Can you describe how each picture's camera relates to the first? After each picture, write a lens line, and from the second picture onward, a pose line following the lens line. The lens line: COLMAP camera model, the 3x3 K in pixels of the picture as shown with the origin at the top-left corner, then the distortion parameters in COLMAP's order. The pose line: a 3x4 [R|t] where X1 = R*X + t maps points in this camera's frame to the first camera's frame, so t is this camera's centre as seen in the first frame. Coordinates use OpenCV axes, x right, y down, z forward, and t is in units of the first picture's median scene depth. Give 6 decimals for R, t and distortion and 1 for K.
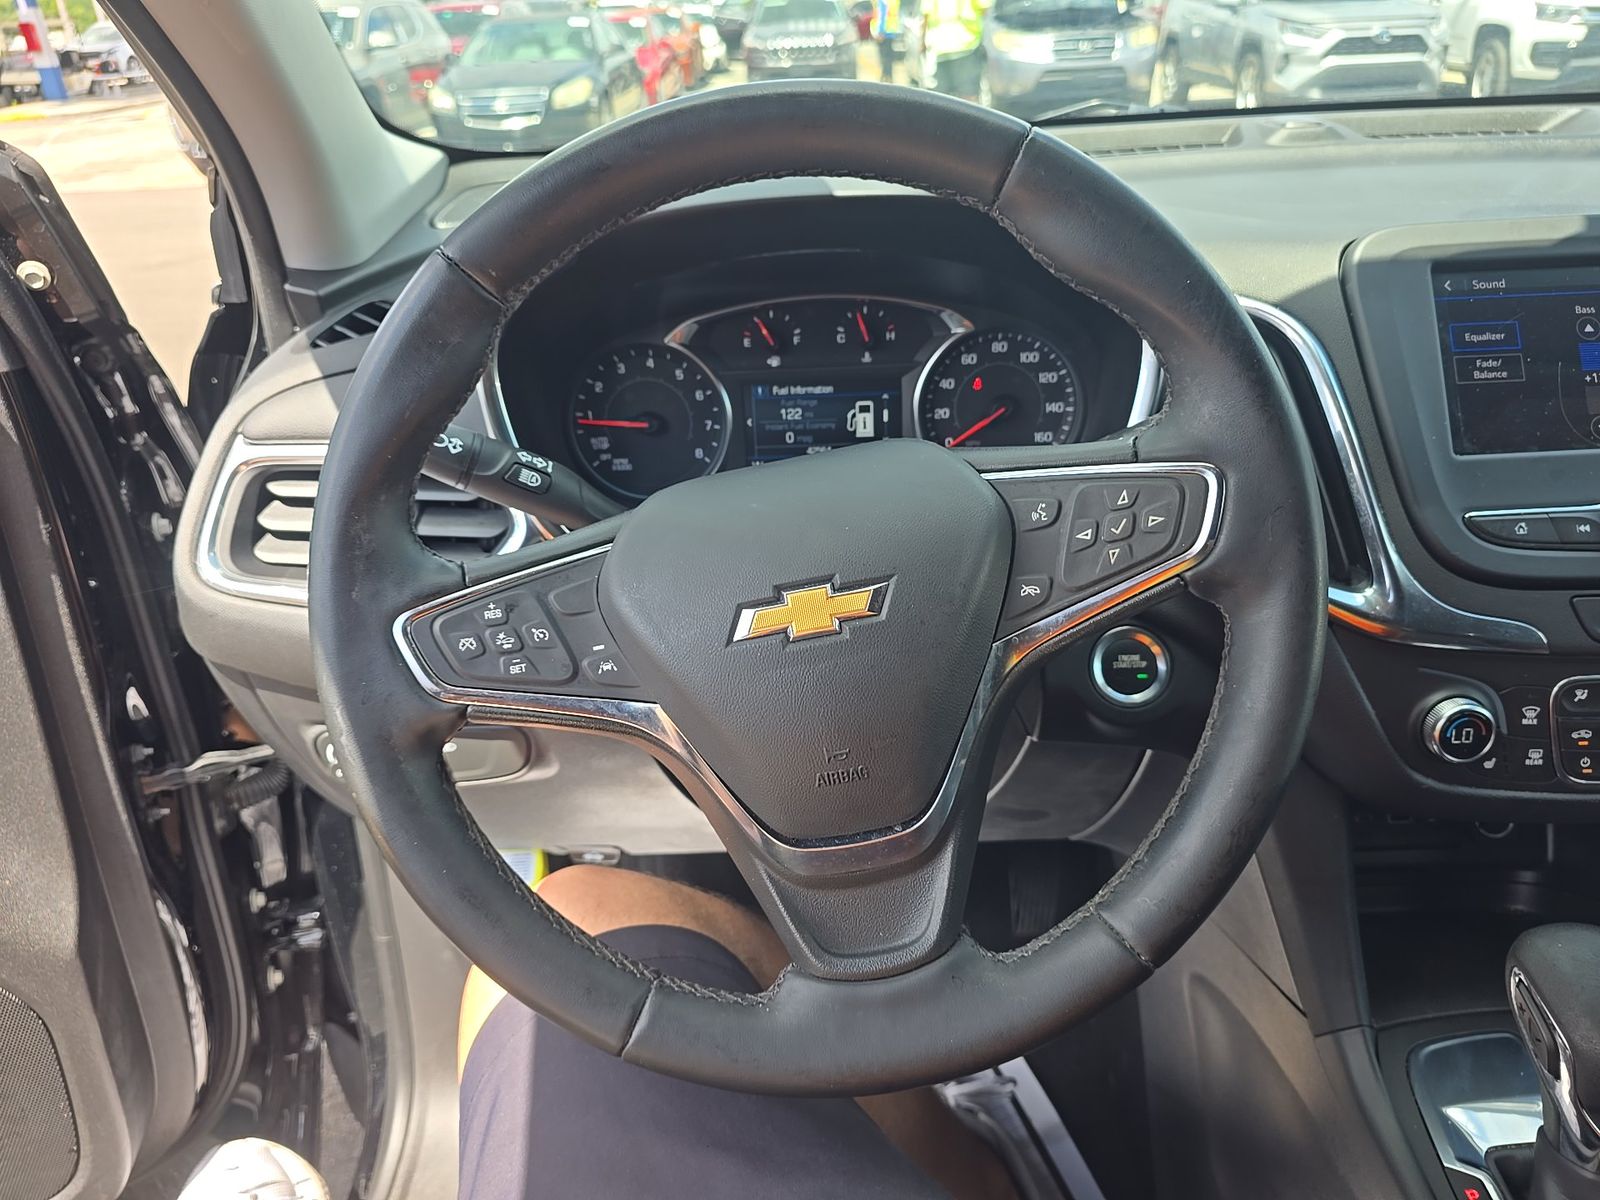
lens RADIAL K [[1070.7, 0, 801.0], [0, 1070.7, 604.6], [0, 0, 1]] dist [0.030598, -0.025785]
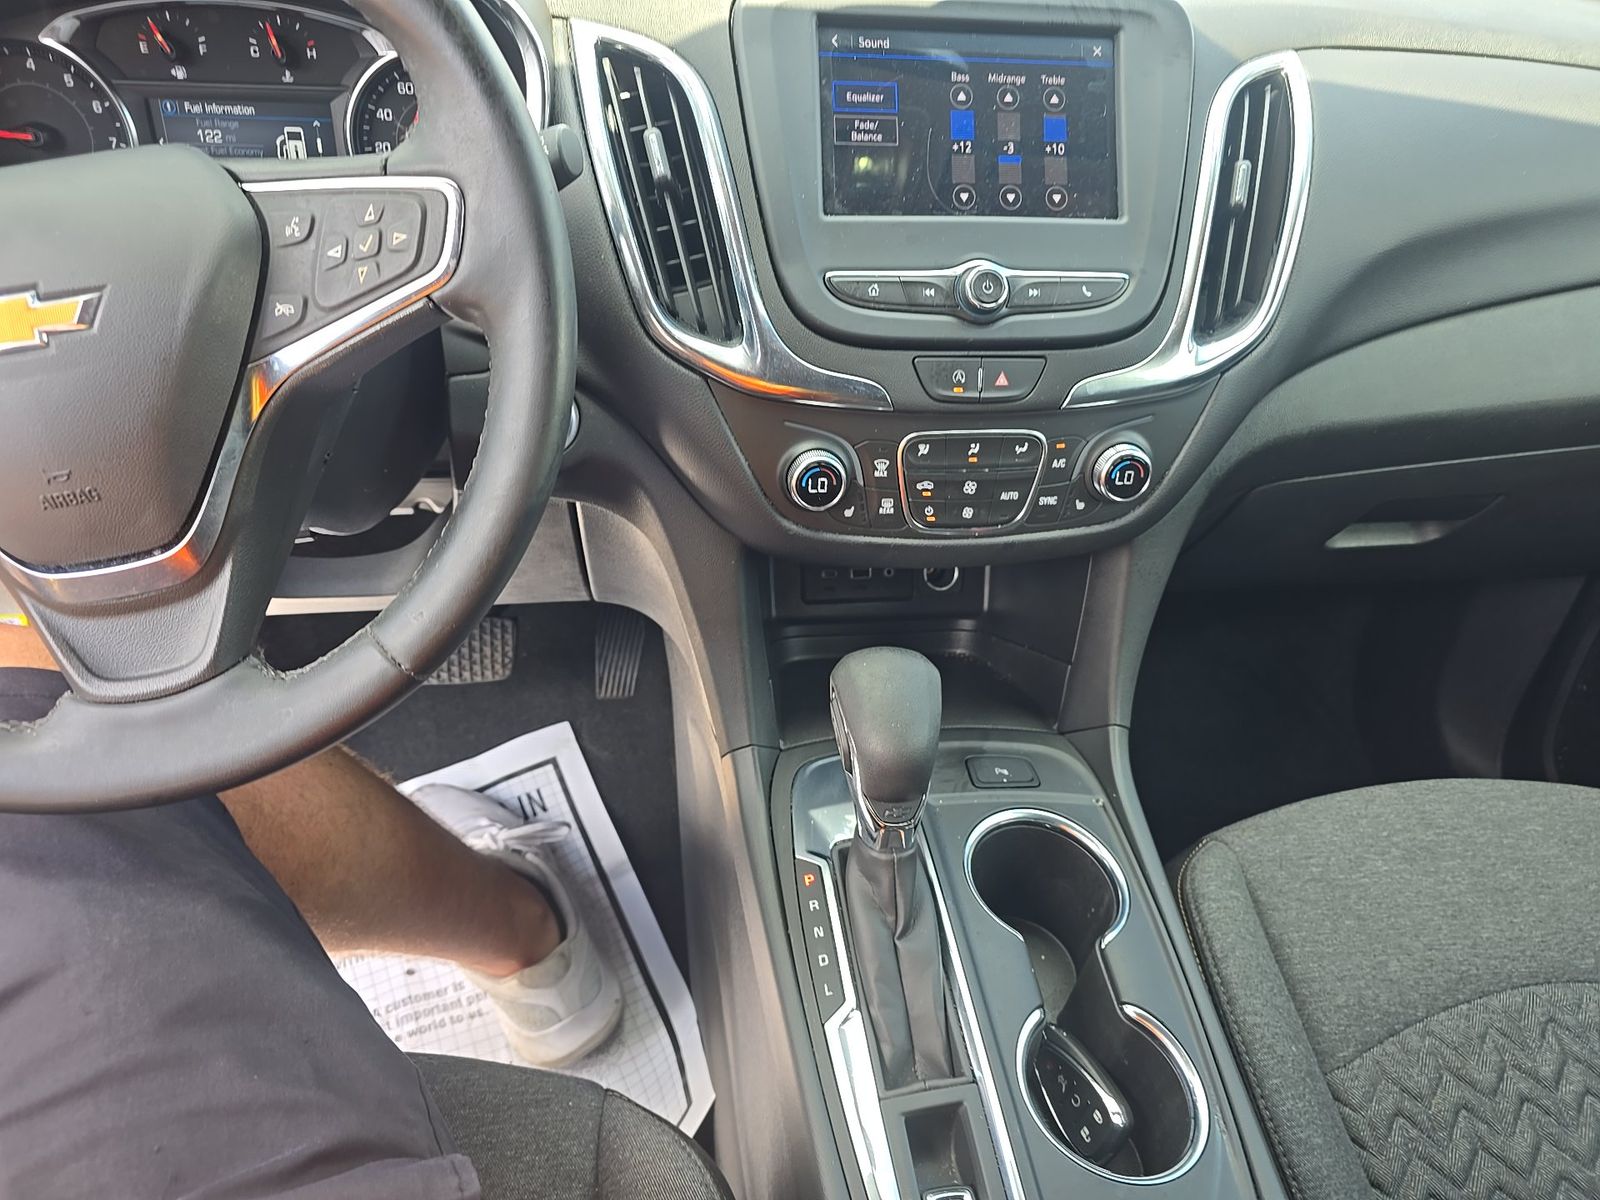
lens RADIAL K [[1070.7, 0, 813.9], [0, 1070.7, 602.5], [0, 0, 1]] dist [0.030598, -0.025785]
pose [[0.984315, -0.003649, 0.176380, 0.404930], [-0.027503, 0.984388, 0.173849, 0.048819], [-0.174261, -0.175973, 0.968848, -0.070068]]
